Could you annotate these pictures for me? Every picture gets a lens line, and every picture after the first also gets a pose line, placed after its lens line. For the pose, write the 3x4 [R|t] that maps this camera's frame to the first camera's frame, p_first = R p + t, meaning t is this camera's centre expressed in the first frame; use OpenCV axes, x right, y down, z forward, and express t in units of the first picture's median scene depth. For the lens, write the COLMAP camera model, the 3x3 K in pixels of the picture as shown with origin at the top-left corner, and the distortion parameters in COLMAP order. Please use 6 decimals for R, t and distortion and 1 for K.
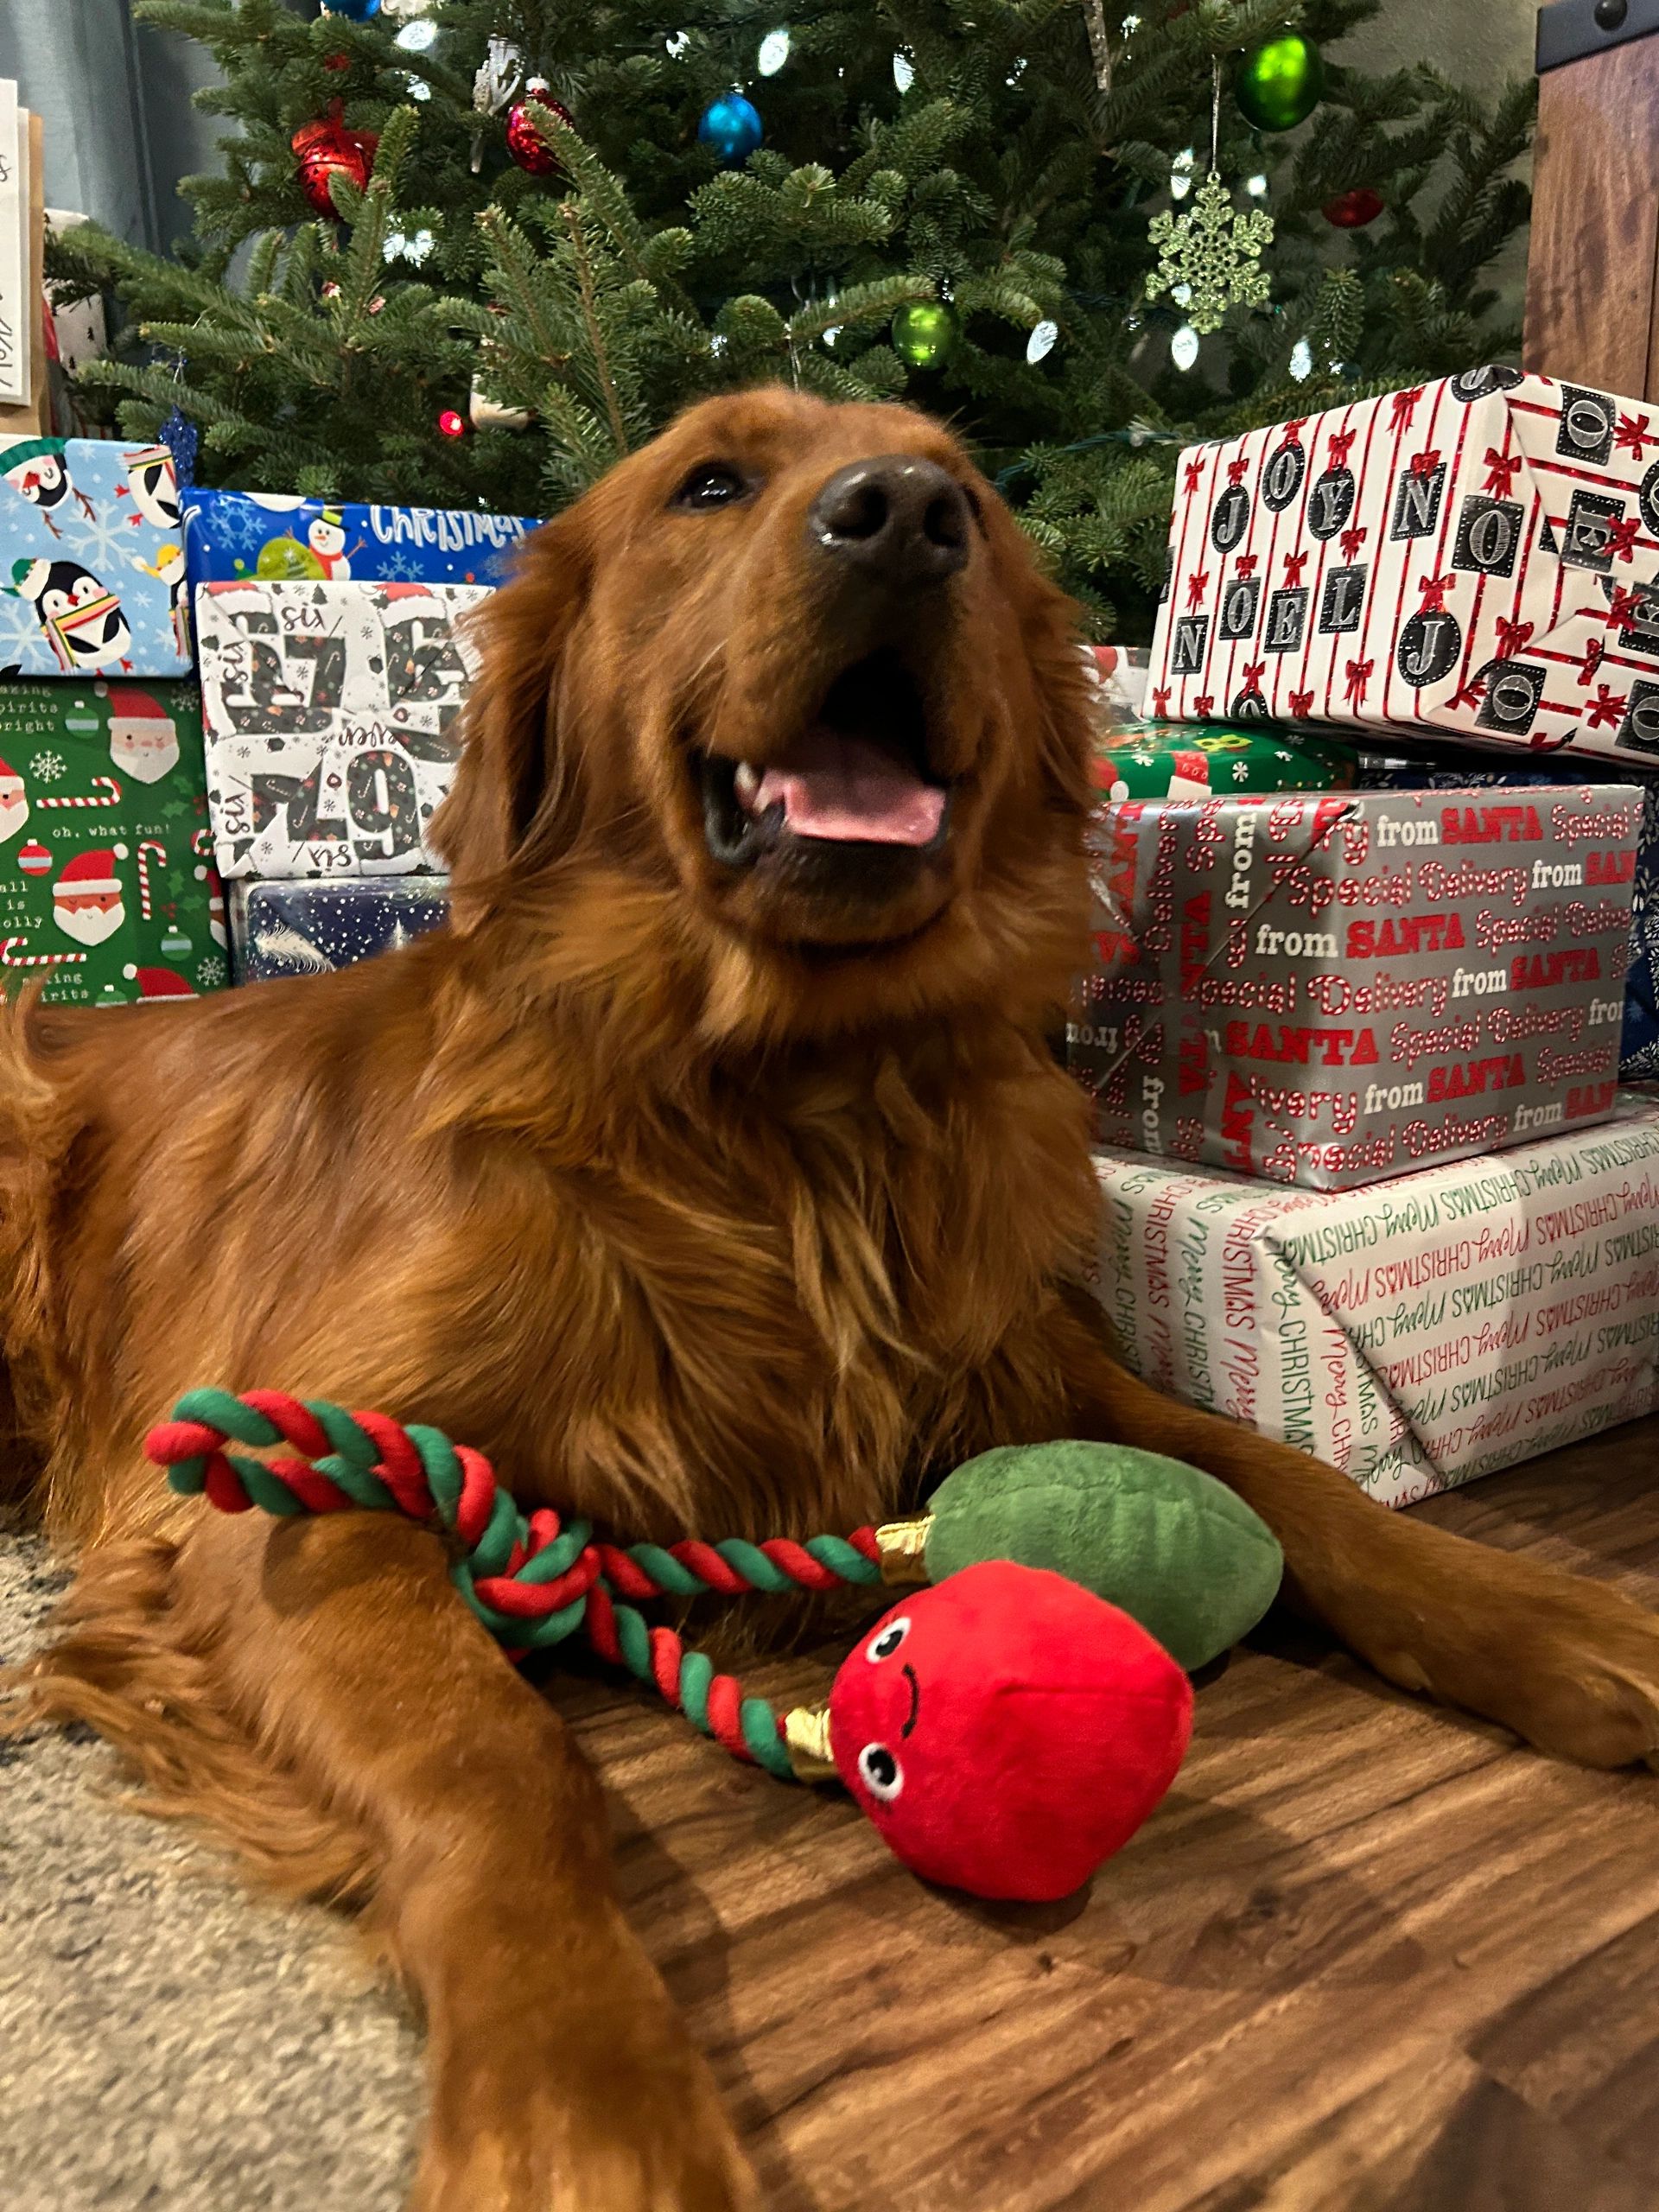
lens RADIAL K [[1665.3, 0, 837.5], [0, 1665.3, 1119.5], [0, 0, 1]] dist [0.011279, -0.010978]
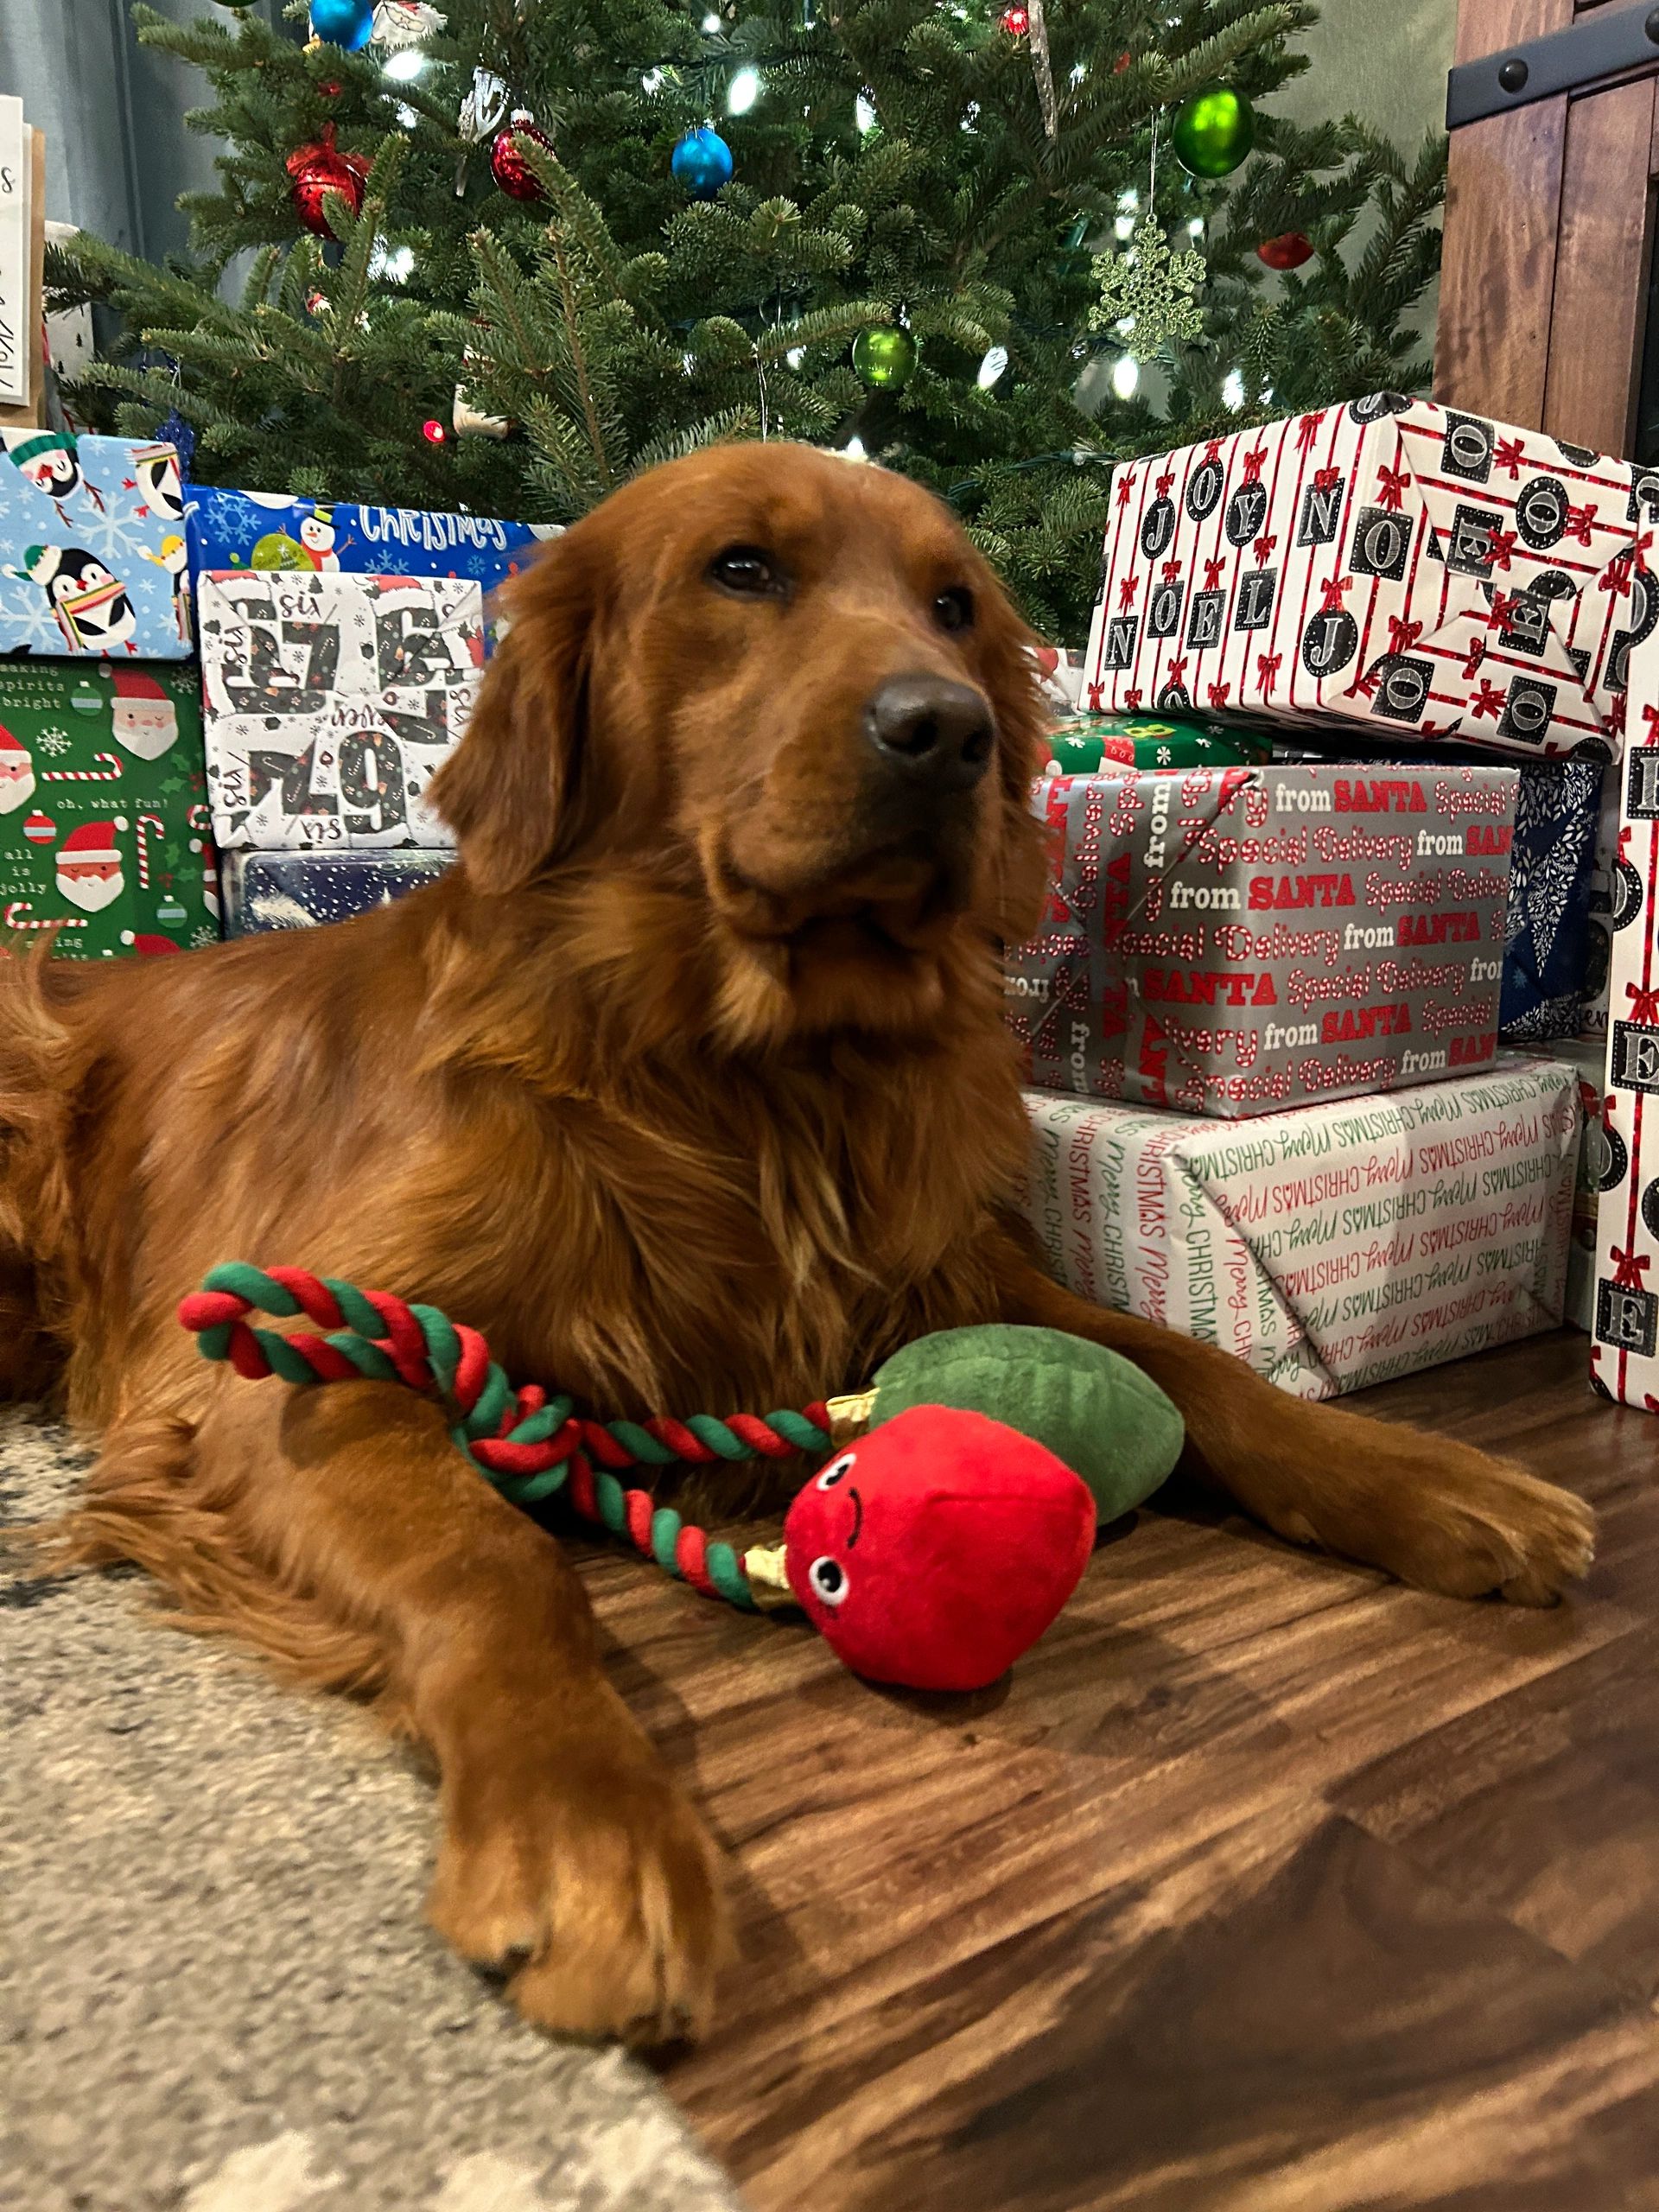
lens RADIAL K [[1662.4, 0, 844.7], [0, 1662.4, 1118.1], [0, 0, 1]] dist [0.012057, -0.011640]
pose [[0.999488, 0.008537, 0.030850, -0.001155], [-0.008100, 0.999865, -0.014281, 0.046704], [-0.030968, 0.014024, 0.999422, -0.085884]]
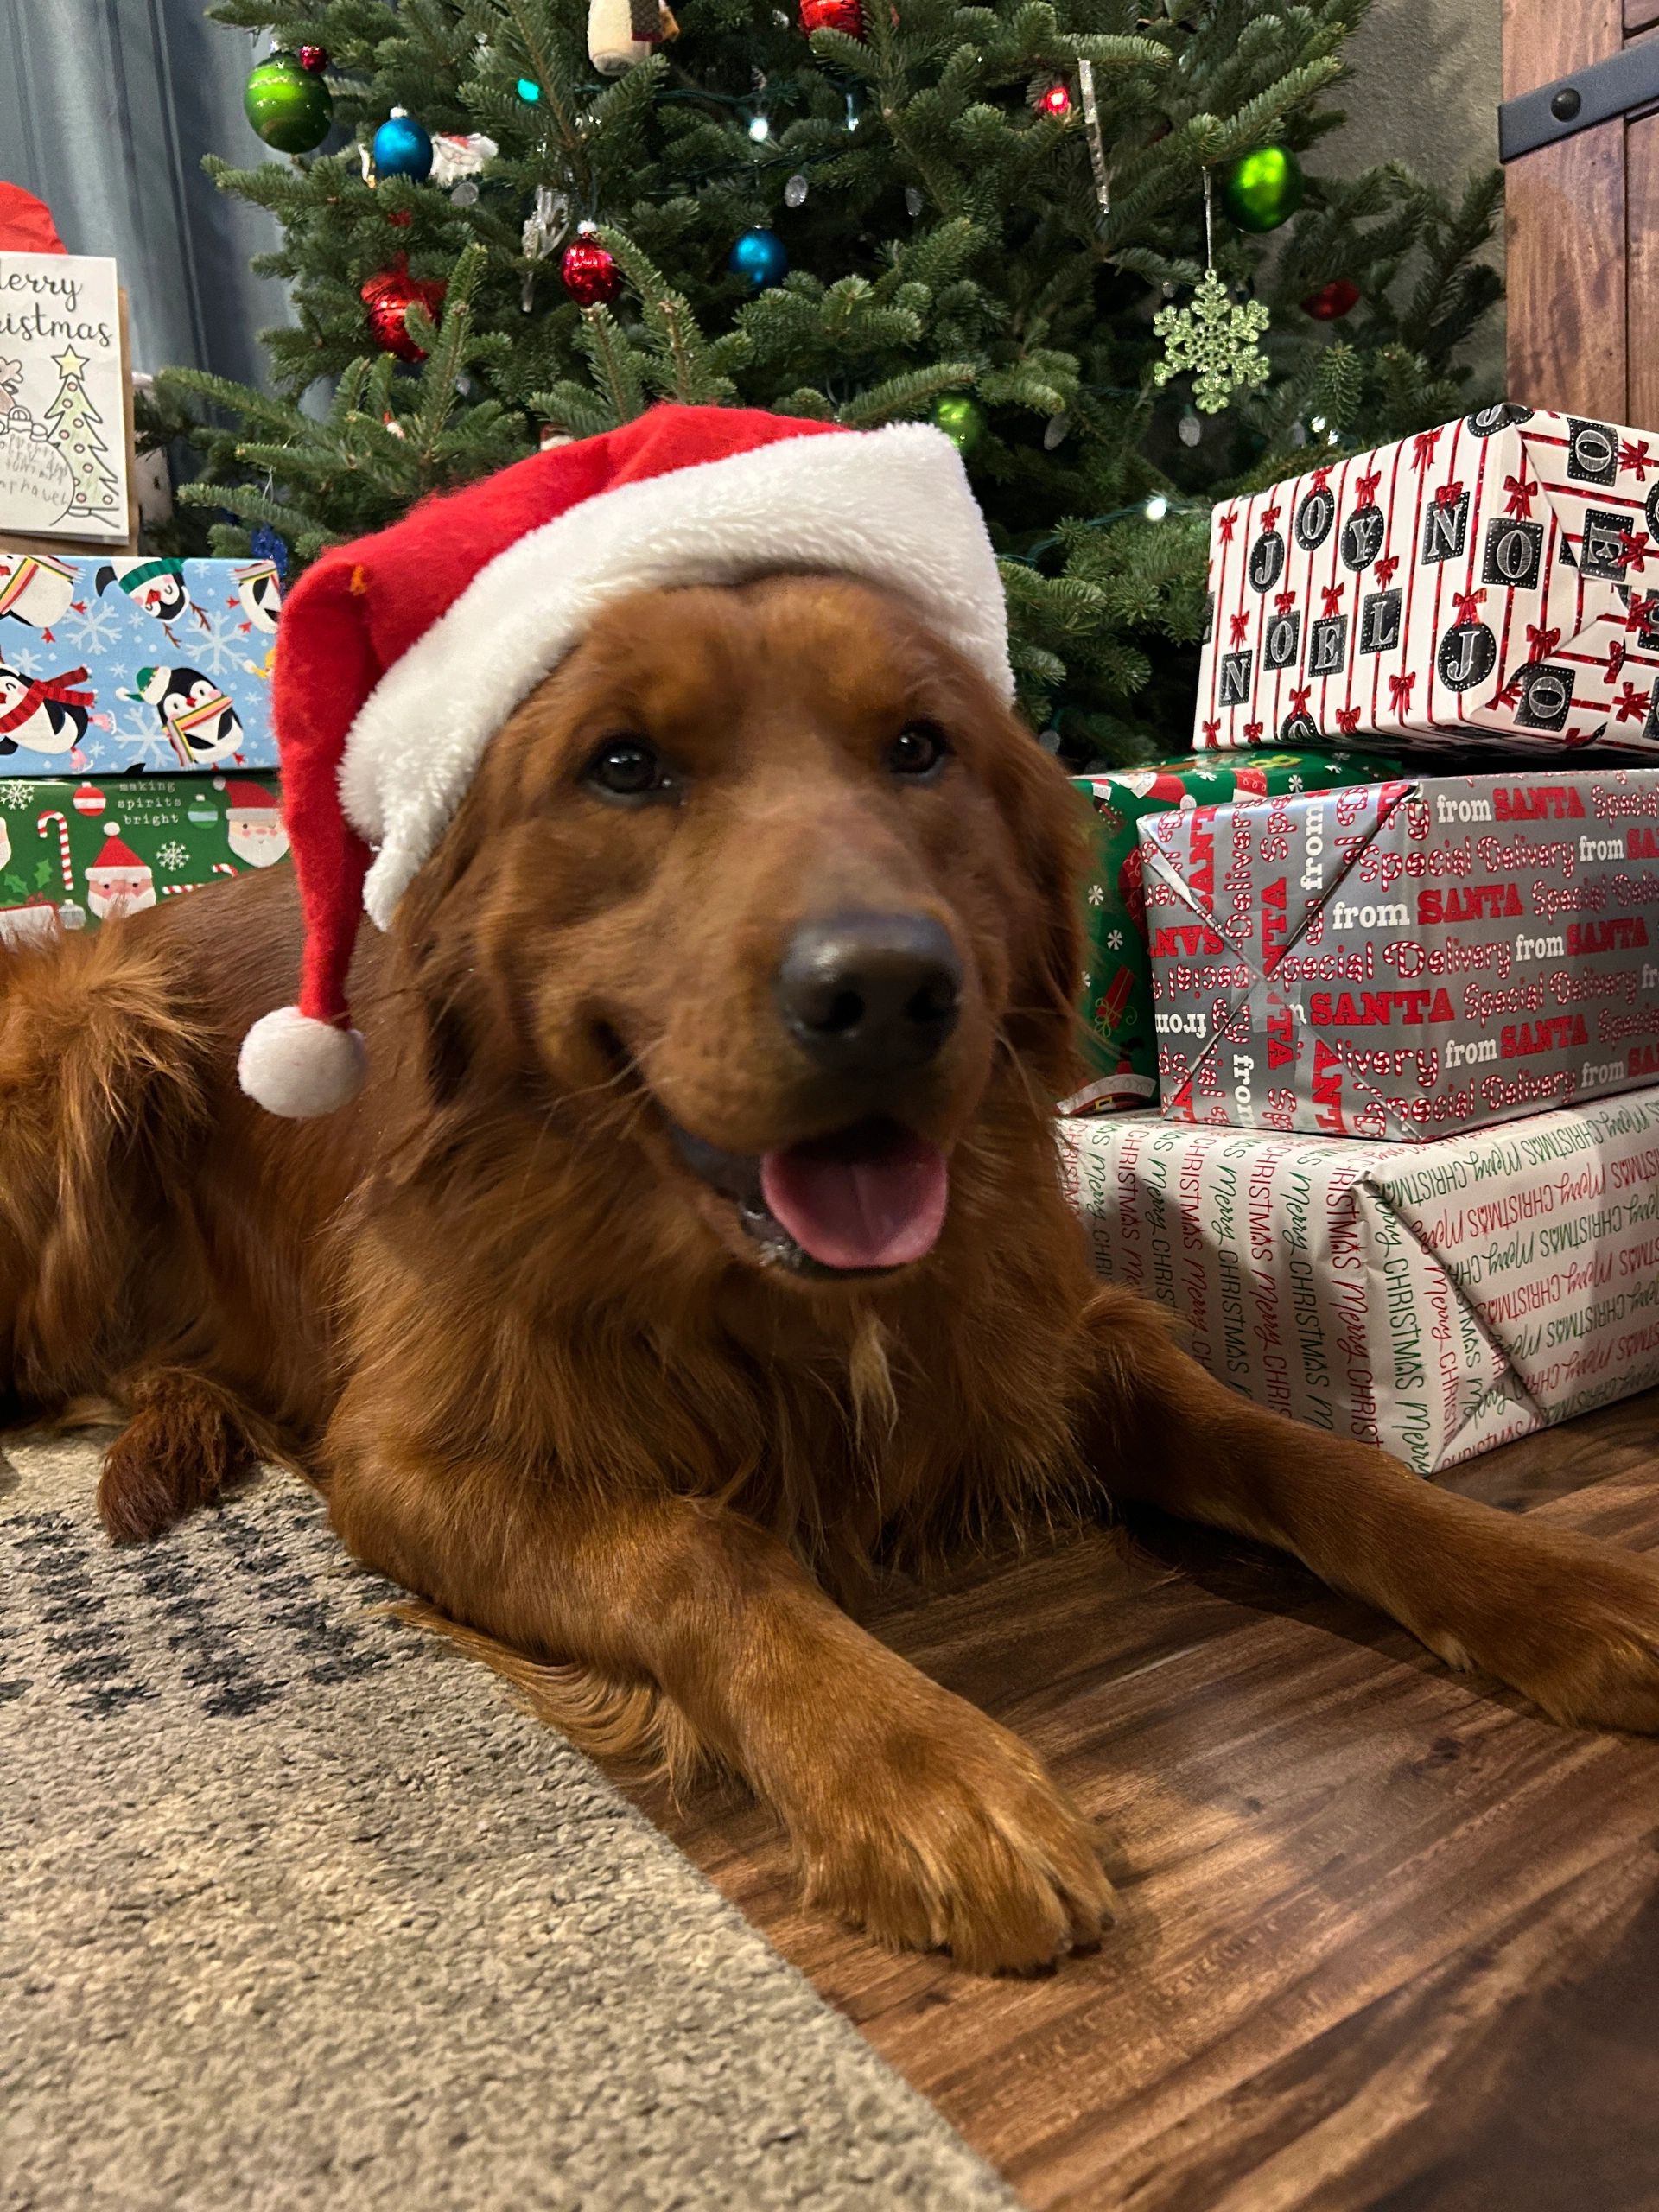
lens RADIAL K [[1670.6, 0, 834.4], [0, 1670.6, 1099.1], [0, 0, 1]] dist [-0.002902, 0.007997]
pose [[0.998512, -0.054350, -0.004506, -0.062309], [0.053836, 0.995521, -0.077712, 0.060991], [0.008709, 0.077354, 0.996966, -0.066184]]
